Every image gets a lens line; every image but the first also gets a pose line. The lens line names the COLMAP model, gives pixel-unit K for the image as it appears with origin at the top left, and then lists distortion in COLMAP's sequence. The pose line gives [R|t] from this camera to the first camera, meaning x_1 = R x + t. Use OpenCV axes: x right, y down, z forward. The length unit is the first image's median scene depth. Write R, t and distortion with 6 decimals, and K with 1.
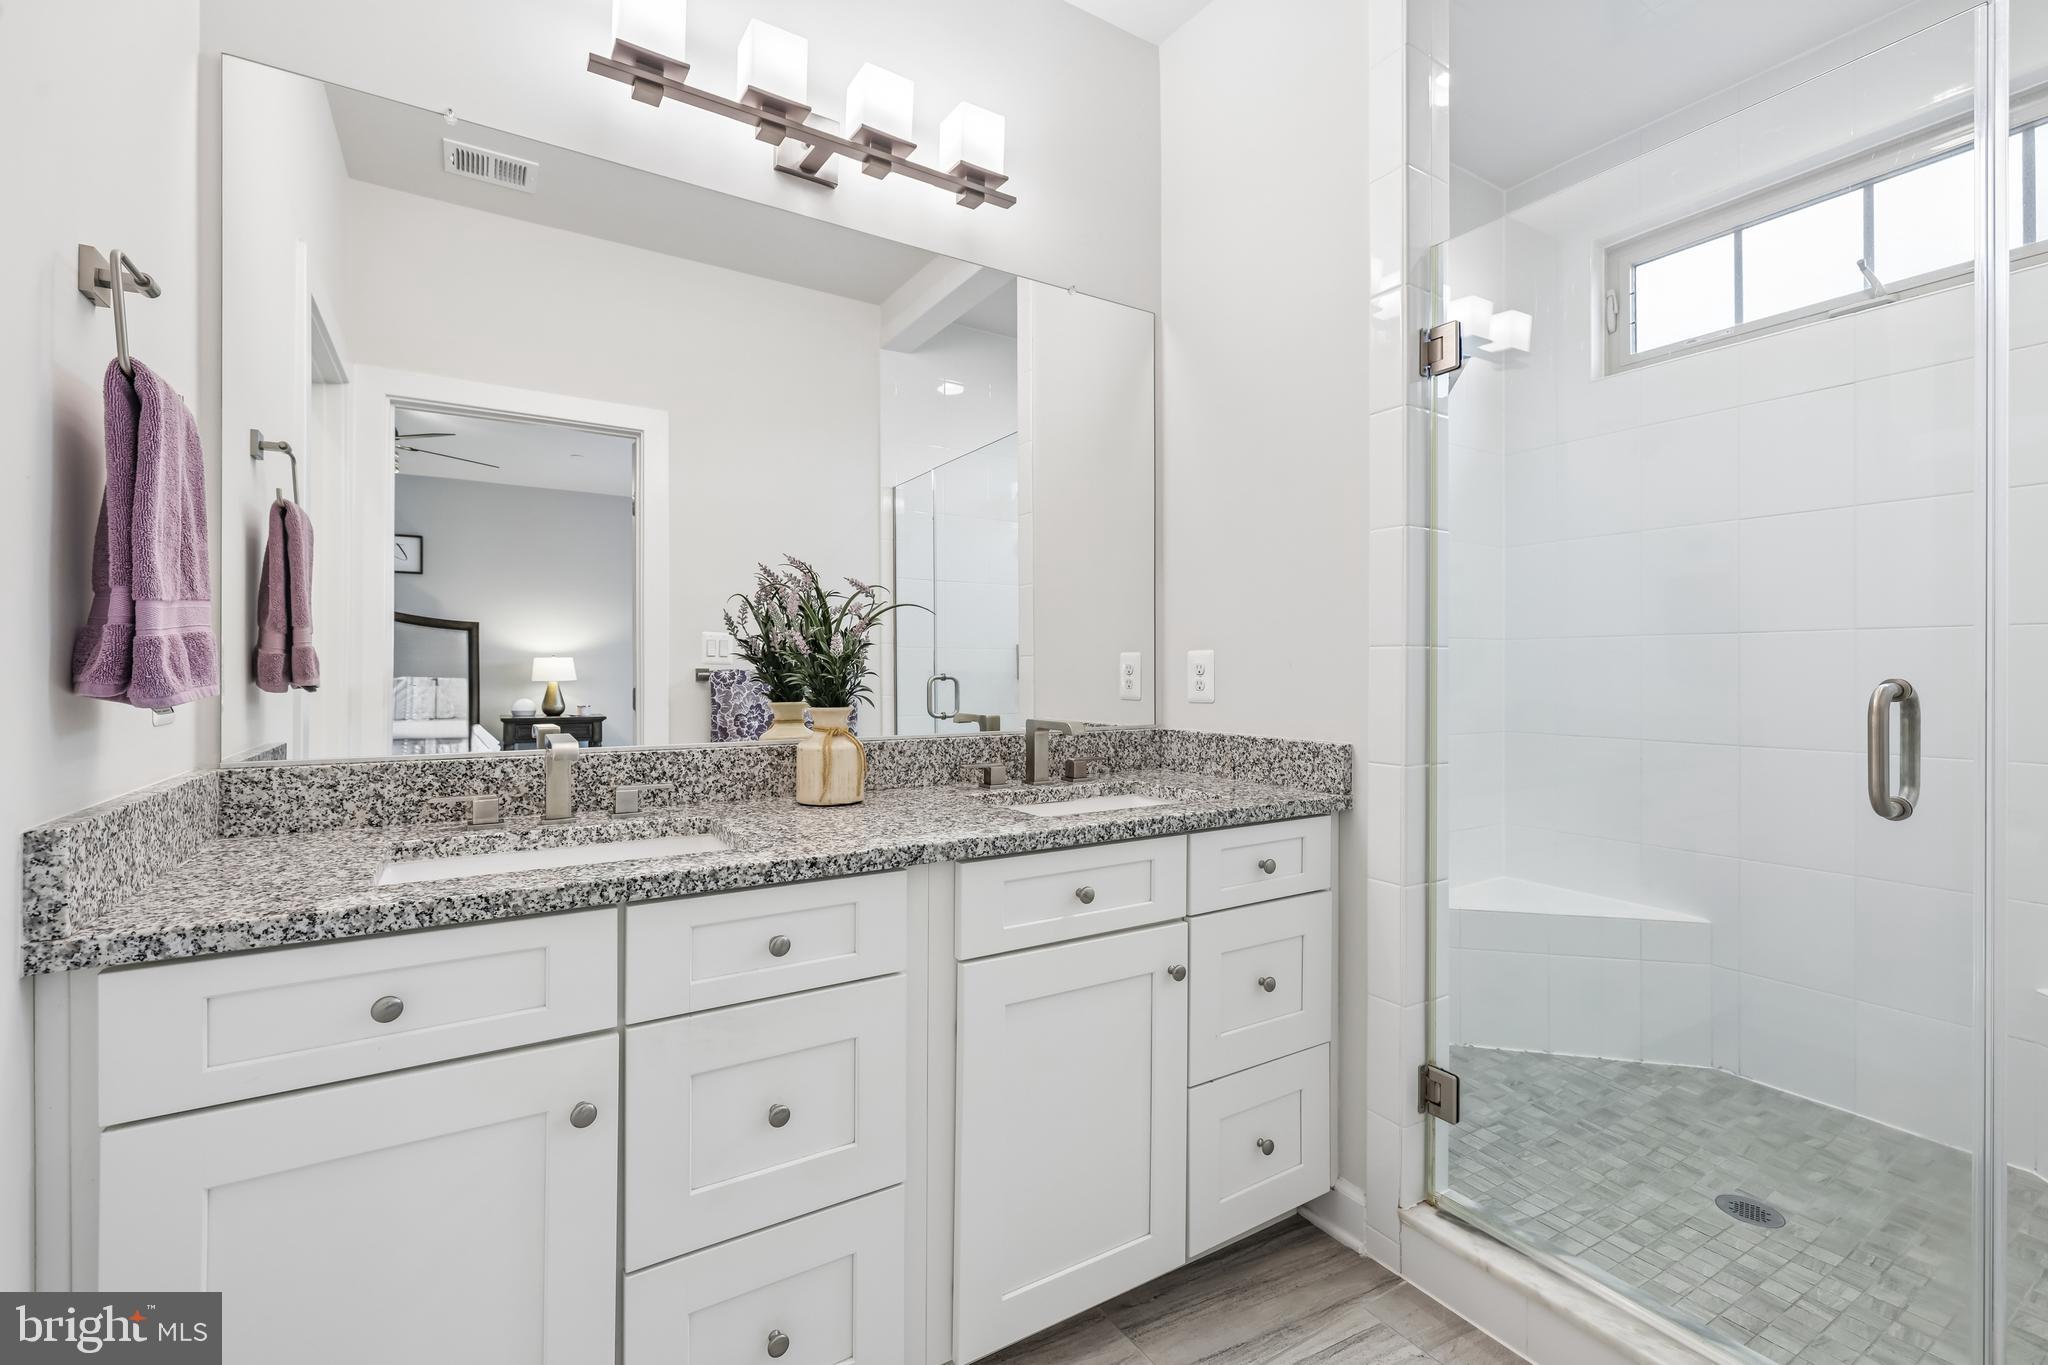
lens RADIAL K [[871.4, 0, 1016.6], [0, 871.4, 673.0], [0, 0, 1]] dist [0.000873, 0.000237]
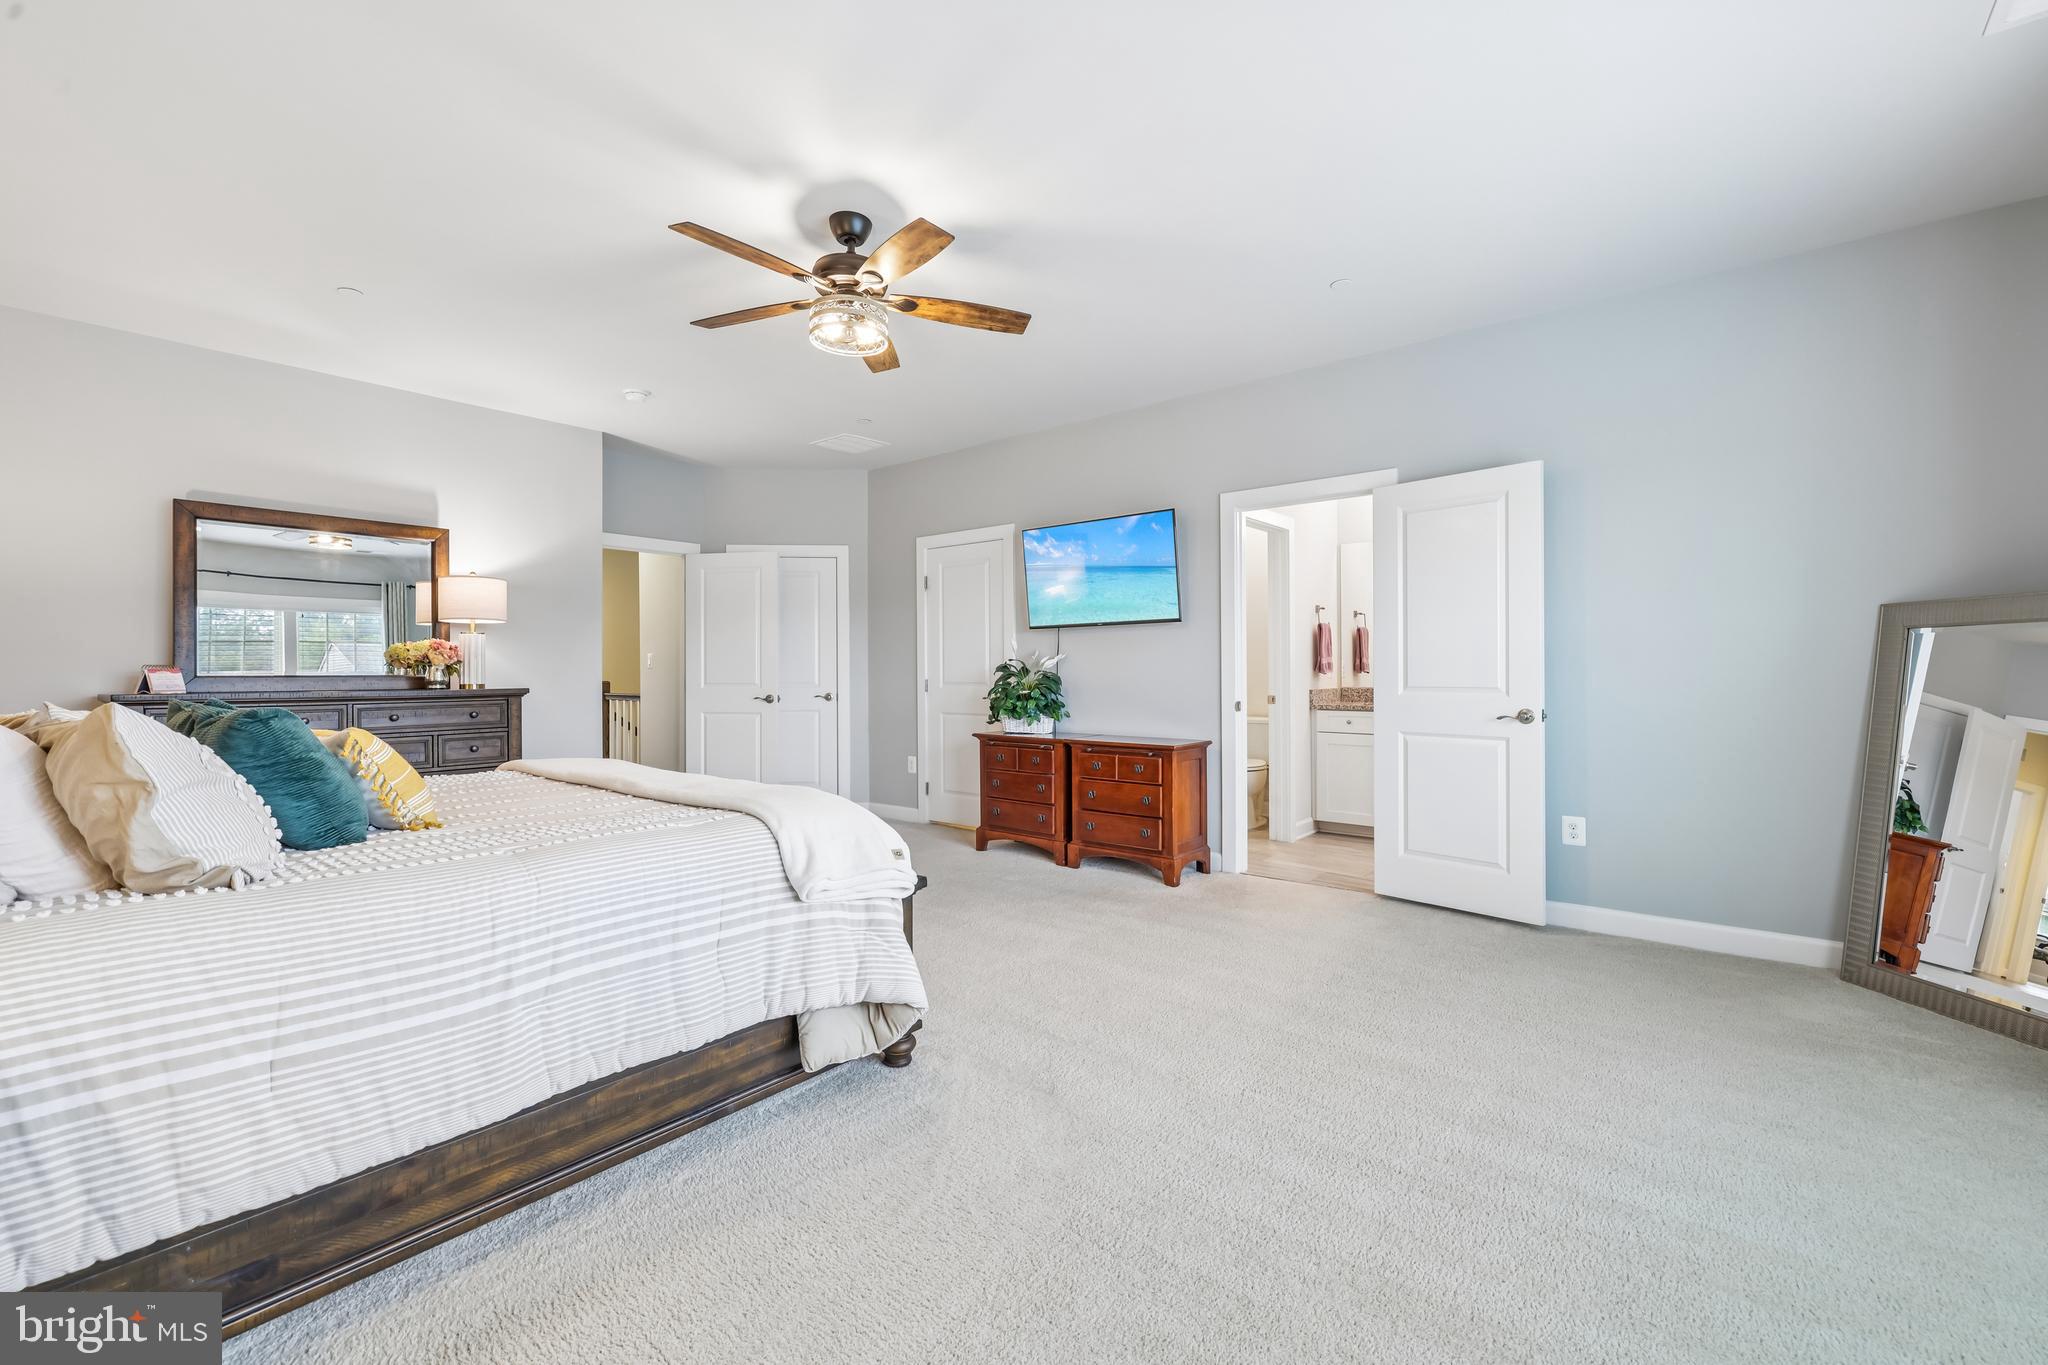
lens RADIAL K [[871.4, 0, 1016.6], [0, 871.4, 673.0], [0, 0, 1]] dist [0.000873, 0.000237]
pose [[0.307049, -0.001359, -0.951693, 4.383885], [0.004646, 0.999989, 0.000071, 0.021104], [0.951682, -0.004443, 0.307052, -3.104190]]
